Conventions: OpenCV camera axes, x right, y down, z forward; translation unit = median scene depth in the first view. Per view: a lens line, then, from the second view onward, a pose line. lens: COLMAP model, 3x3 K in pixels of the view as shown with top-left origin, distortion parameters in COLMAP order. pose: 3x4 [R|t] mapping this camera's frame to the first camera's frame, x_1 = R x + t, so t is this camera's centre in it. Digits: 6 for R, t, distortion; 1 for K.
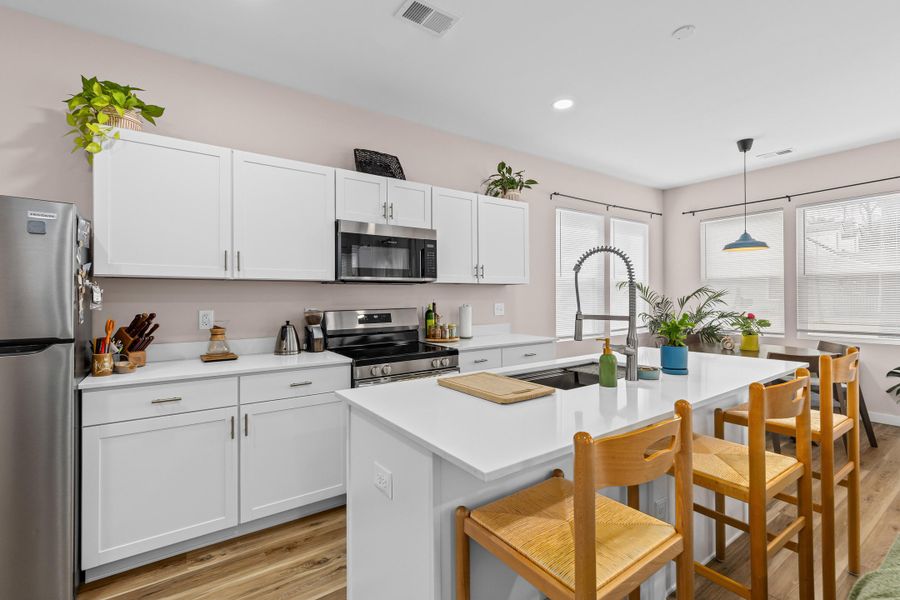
lens RADIAL K [[410.8, 0, 449.7], [0, 410.8, 295.8], [0, 0, 1]] dist [0.010649, -0.000681]
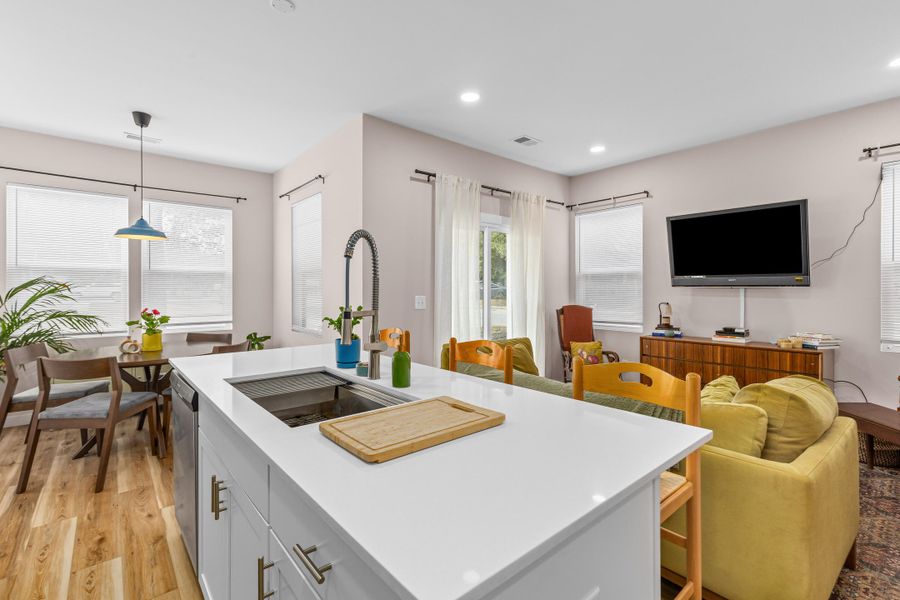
lens RADIAL K [[410.8, 0, 448.1], [0, 410.8, 291.1], [0, 0, 1]] dist [0.010649, -0.000681]
pose [[-0.077231, 0.004294, 0.997004, -0.295573], [-0.001237, 0.999990, -0.004403, 0.007323], [-0.997012, -0.001574, -0.077225, 0.578302]]
